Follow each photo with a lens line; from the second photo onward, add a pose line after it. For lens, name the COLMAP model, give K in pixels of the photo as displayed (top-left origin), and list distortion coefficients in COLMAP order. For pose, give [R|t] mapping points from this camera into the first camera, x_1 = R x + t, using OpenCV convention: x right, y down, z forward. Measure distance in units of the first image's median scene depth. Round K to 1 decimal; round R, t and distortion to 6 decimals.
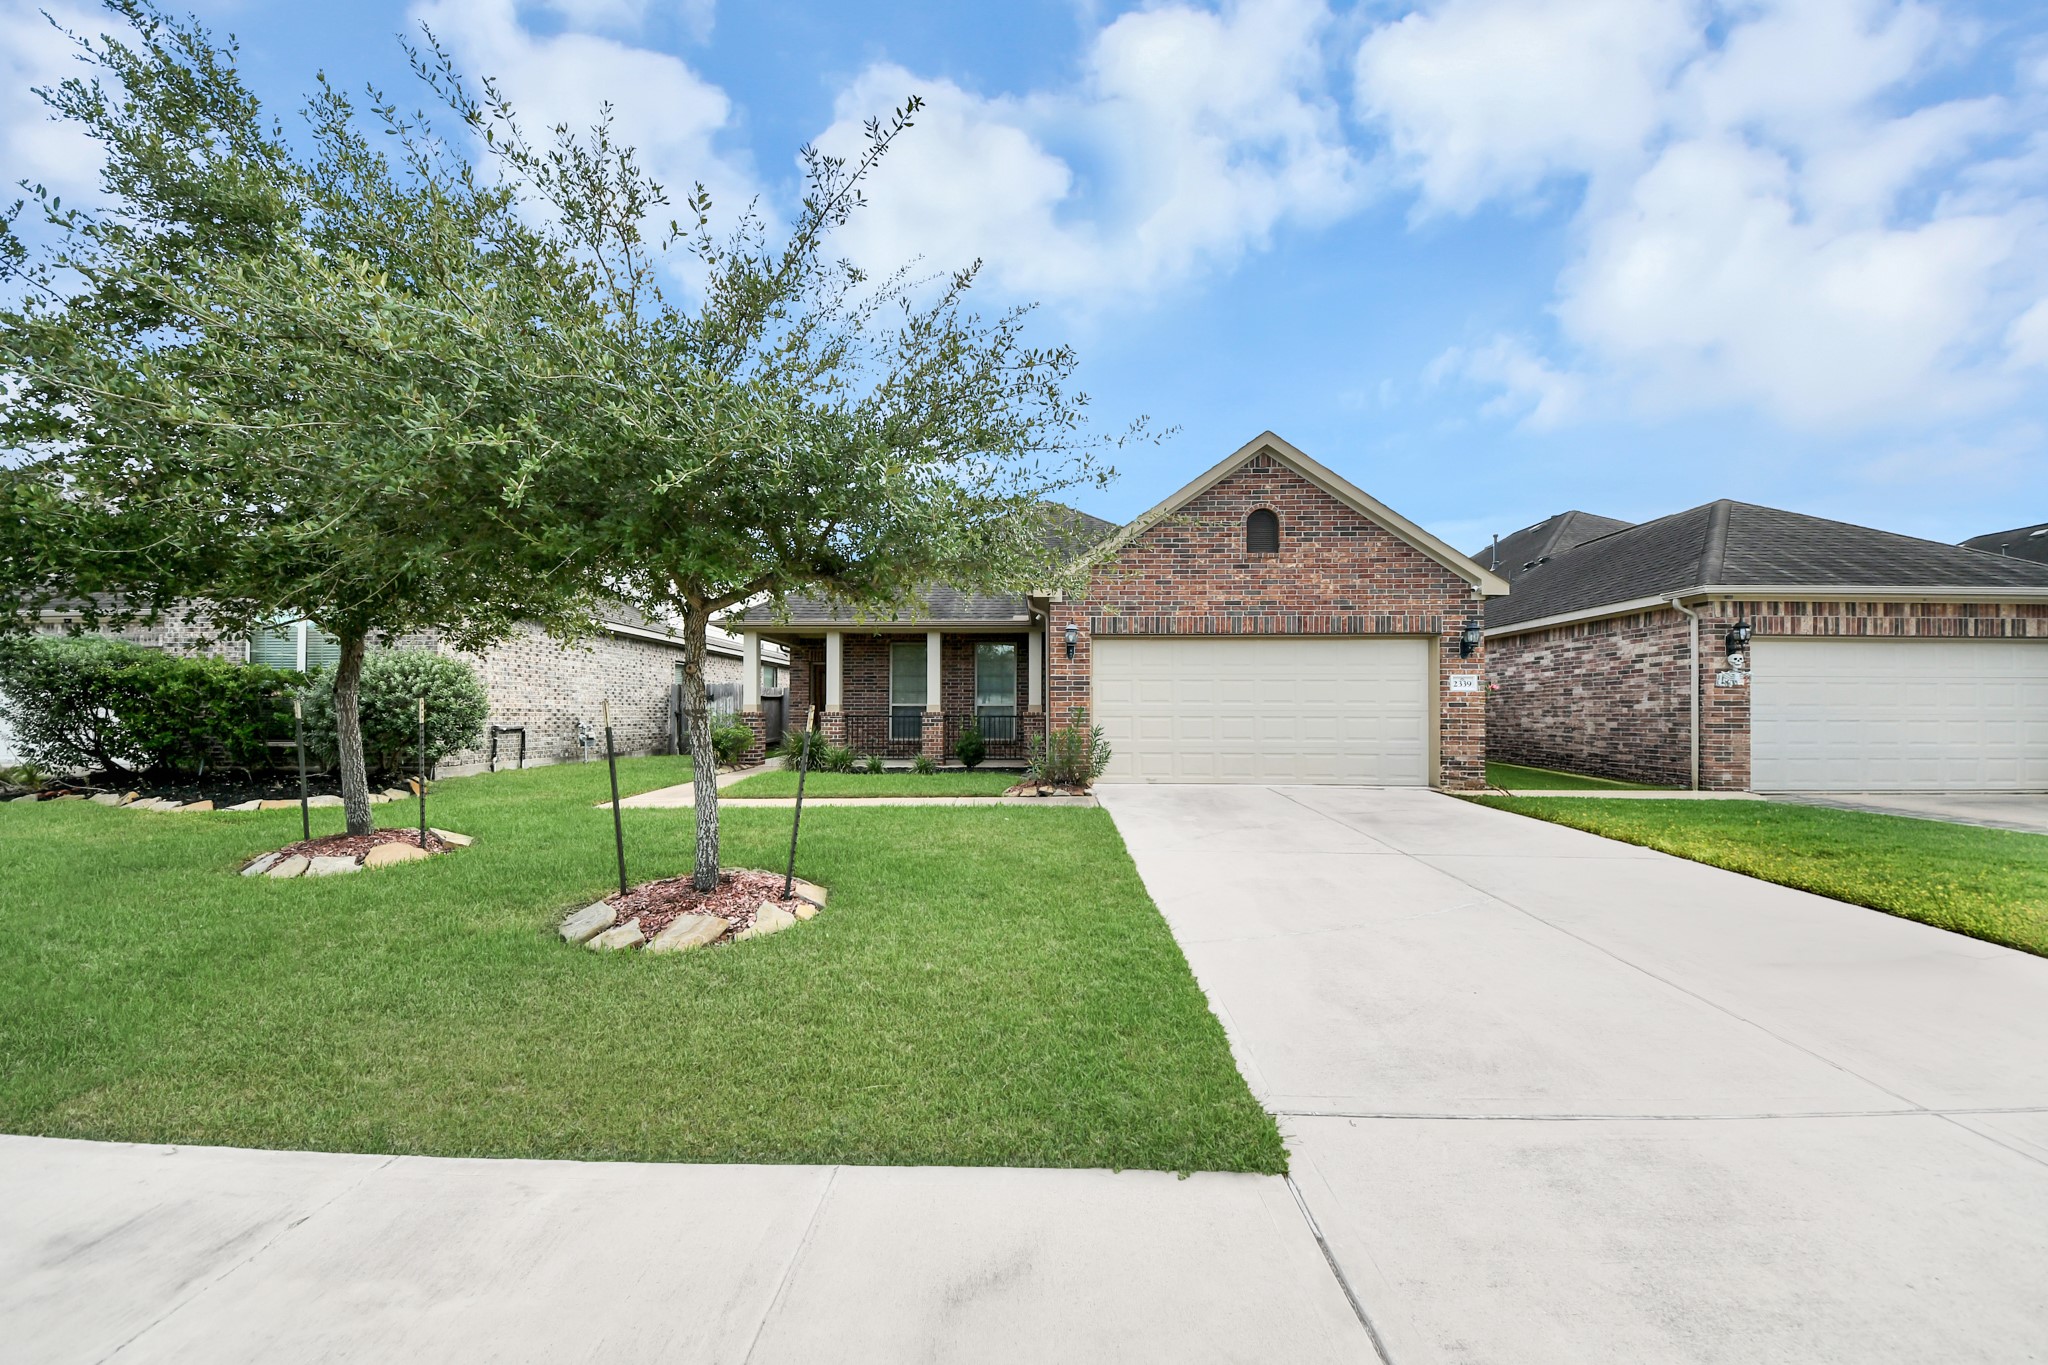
lens RADIAL K [[721.5, 0, 1008.4], [0, 721.5, 690.2], [0, 0, 1]] dist [0.000246, -0.004729]
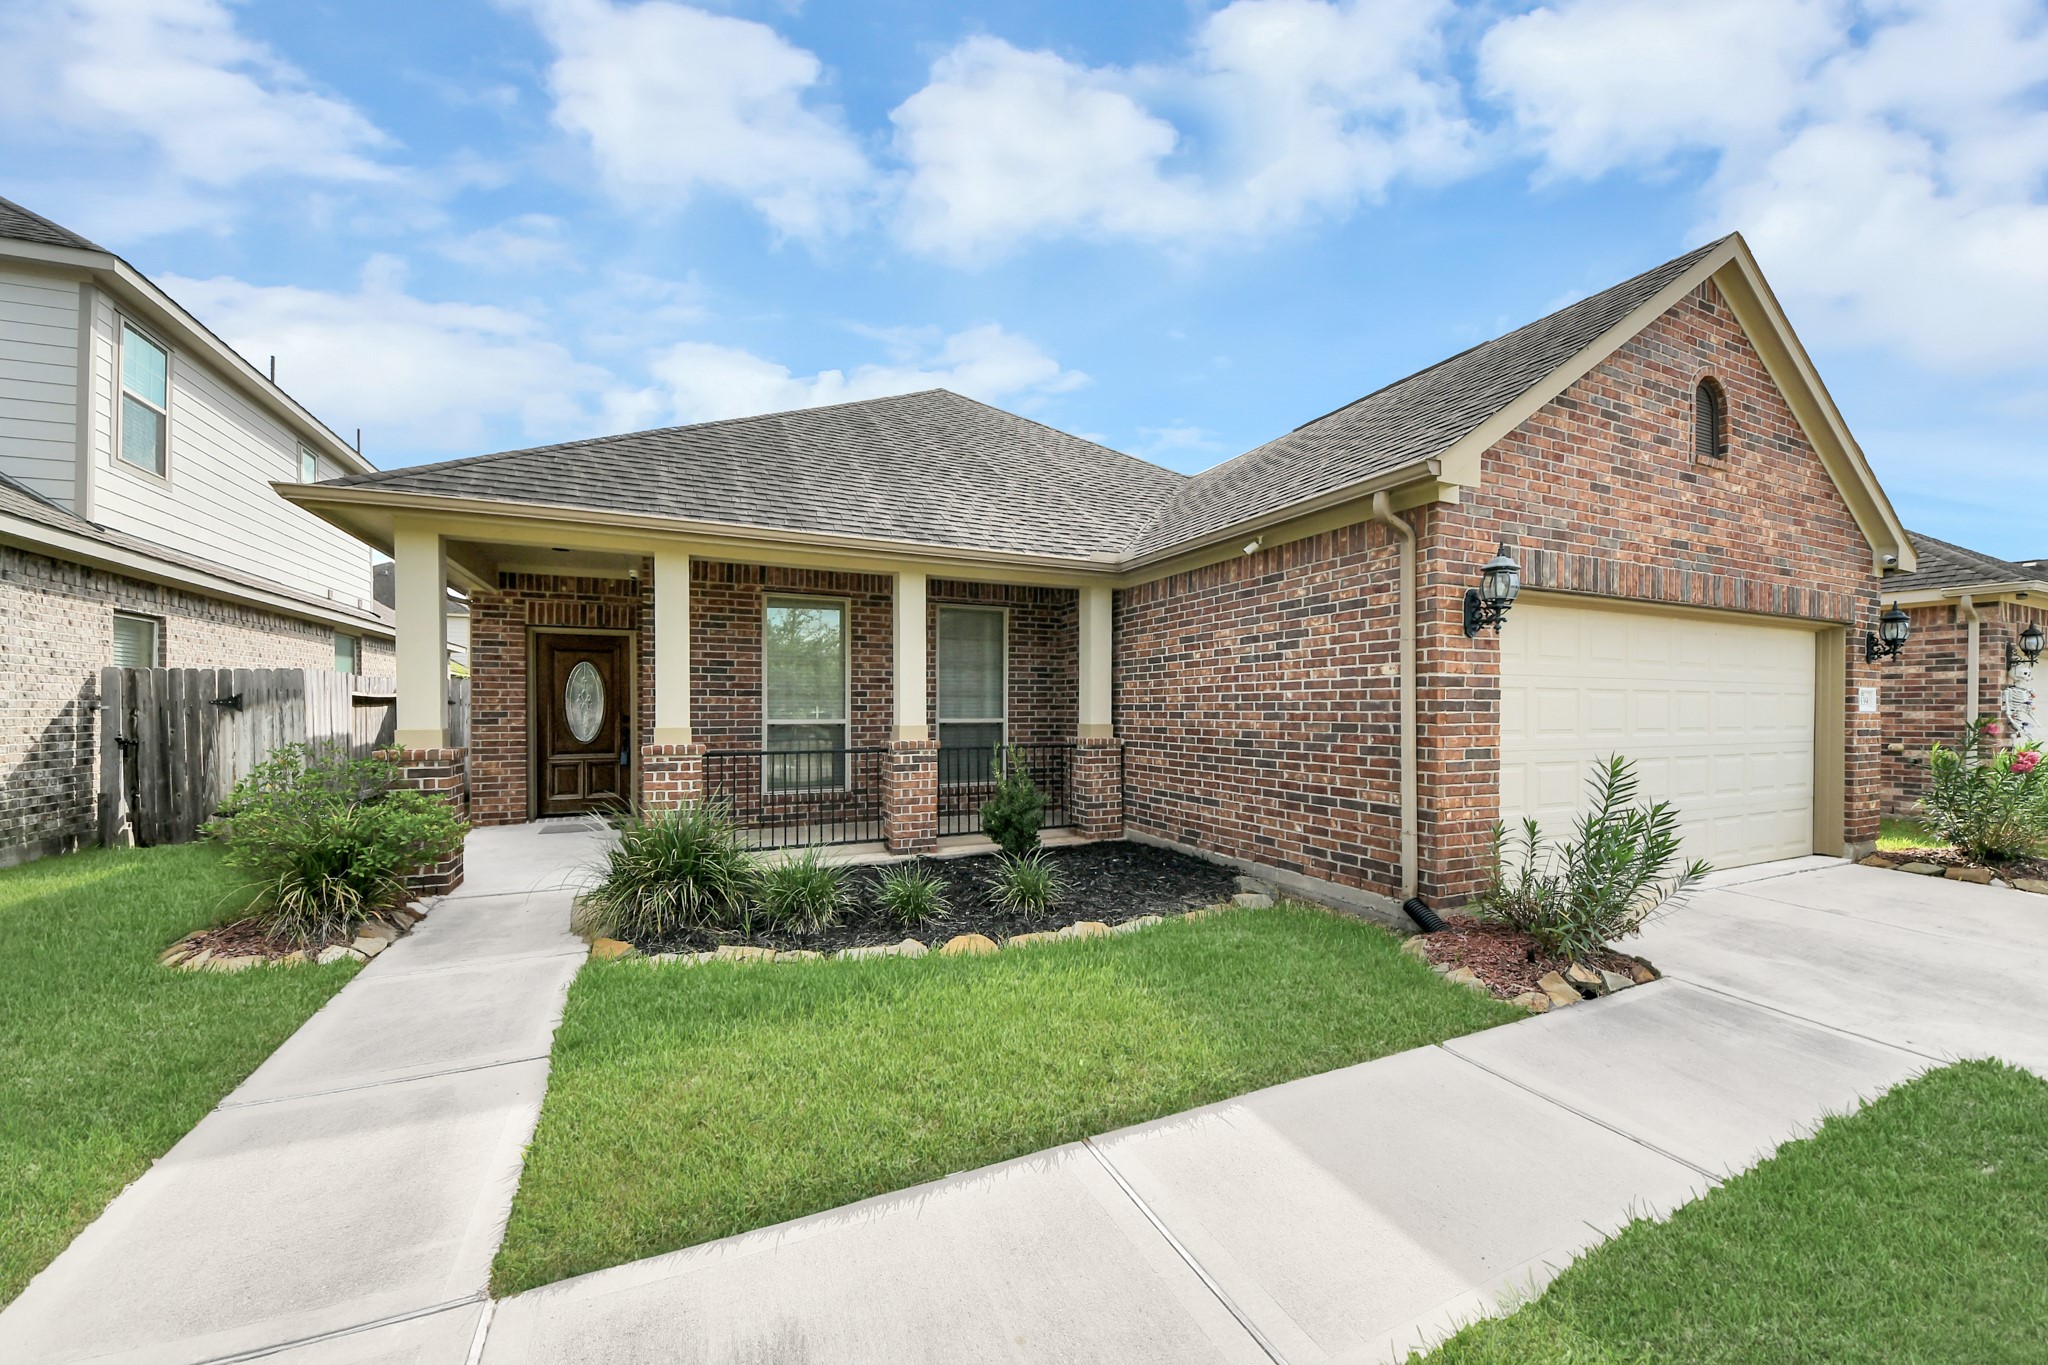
lens RADIAL K [[741.5, 0, 1015.2], [0, 741.5, 711.6], [0, 0, 1]] dist [0.000377, -0.007982]
pose [[0.887482, -0.003502, 0.460829, -0.363821], [-0.015284, 0.999197, 0.037026, -0.011442], [-0.460589, -0.039903, 0.886716, 0.727522]]
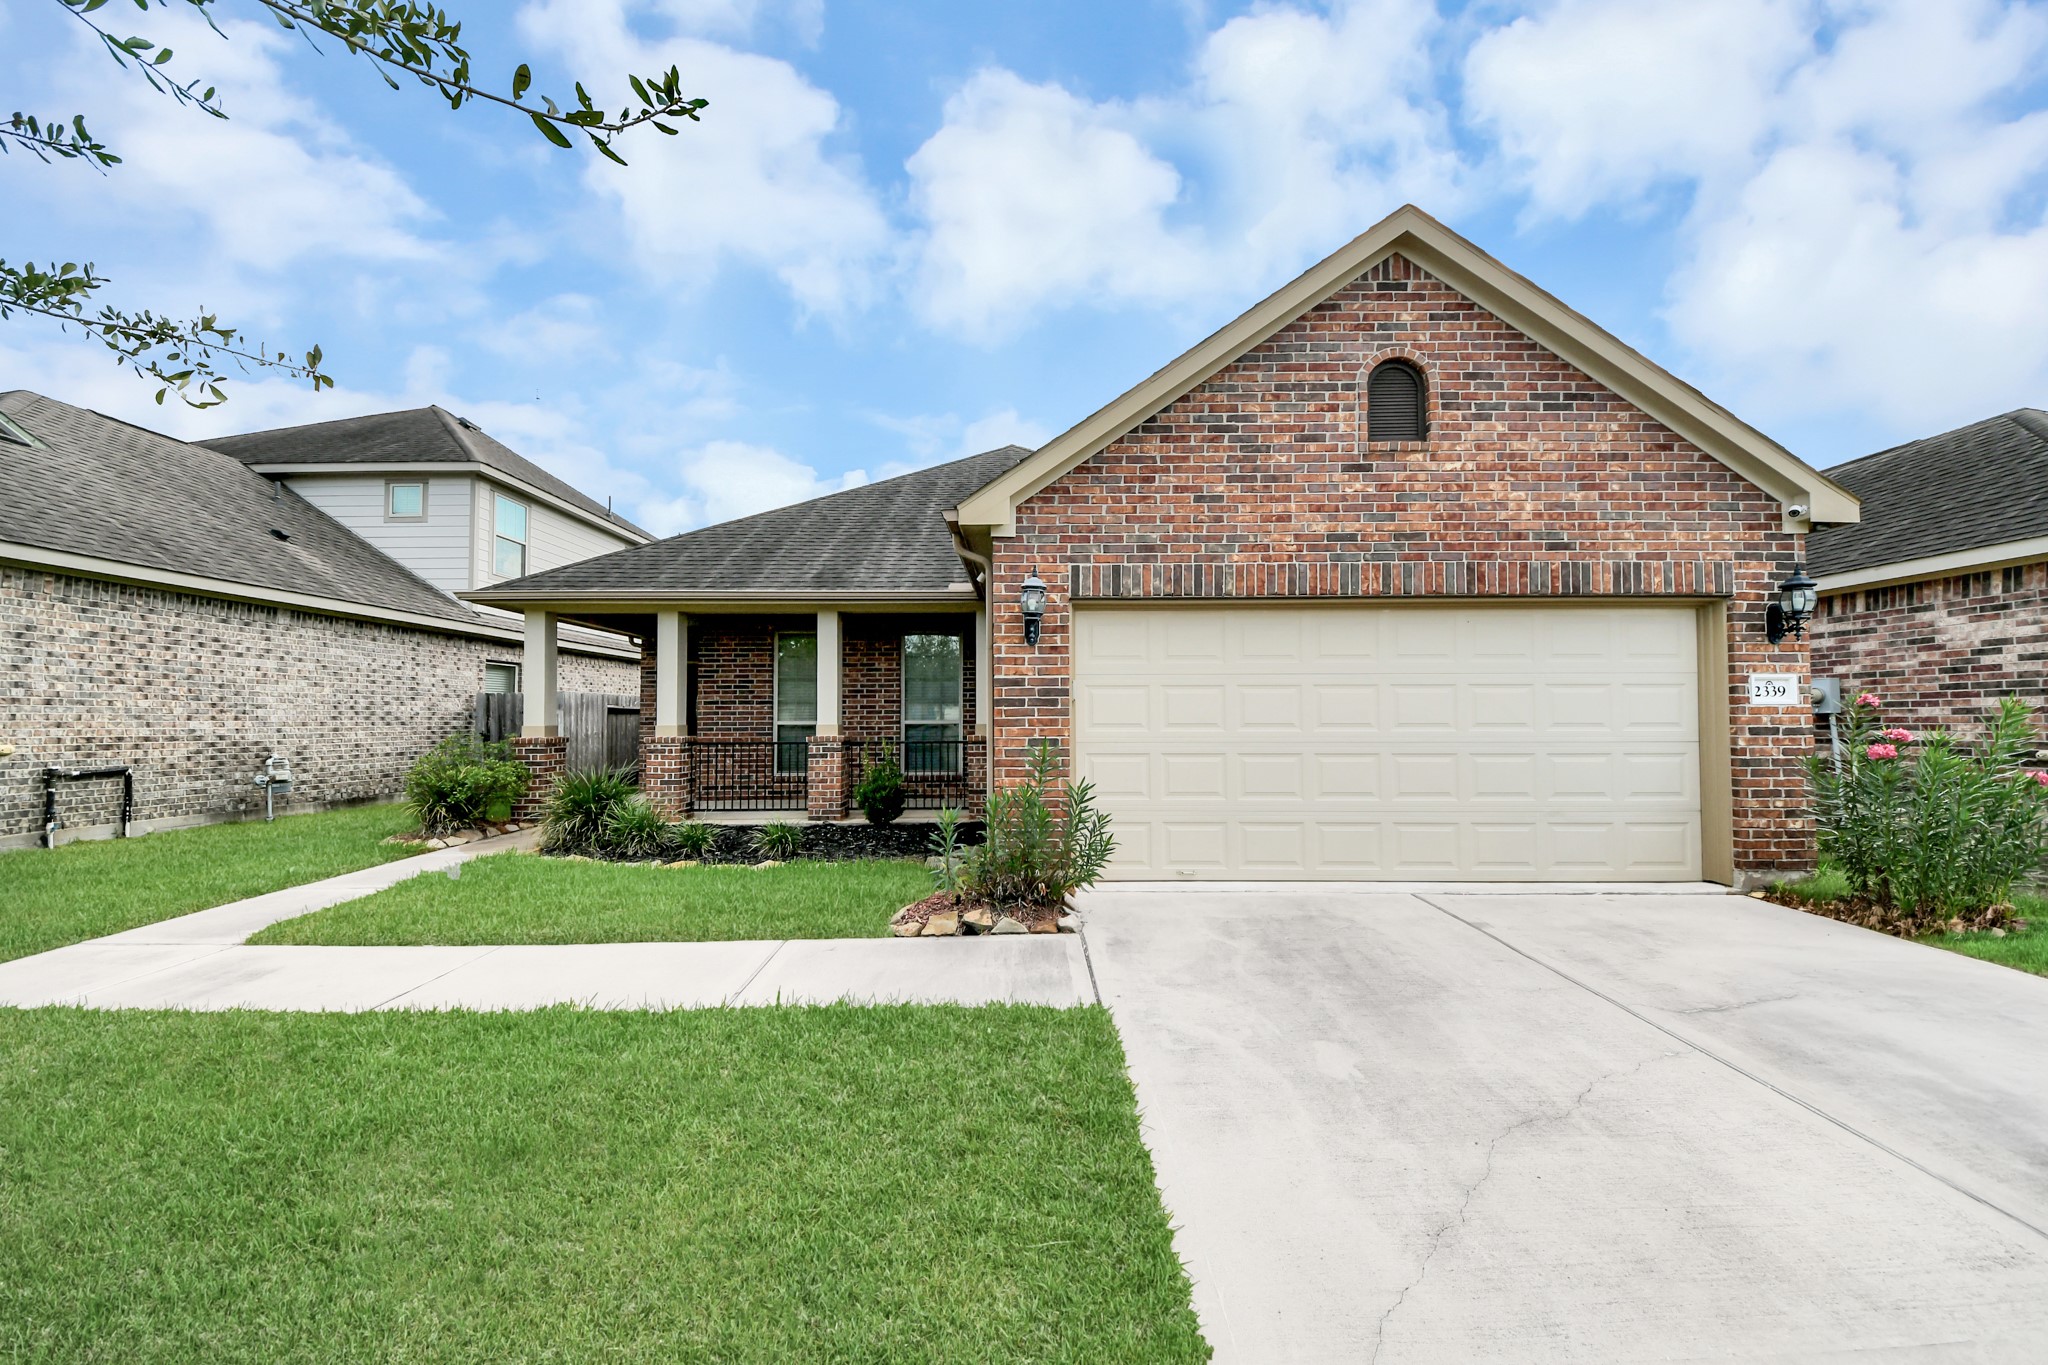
lens RADIAL K [[741.5, 0, 1015.2], [0, 741.5, 711.6], [0, 0, 1]] dist [0.000377, -0.007982]
pose [[0.999336, -0.004870, 0.036103, 0.053521], [0.004060, 0.999739, 0.022492, -0.007755], [-0.036203, -0.022330, 0.999095, 0.459363]]
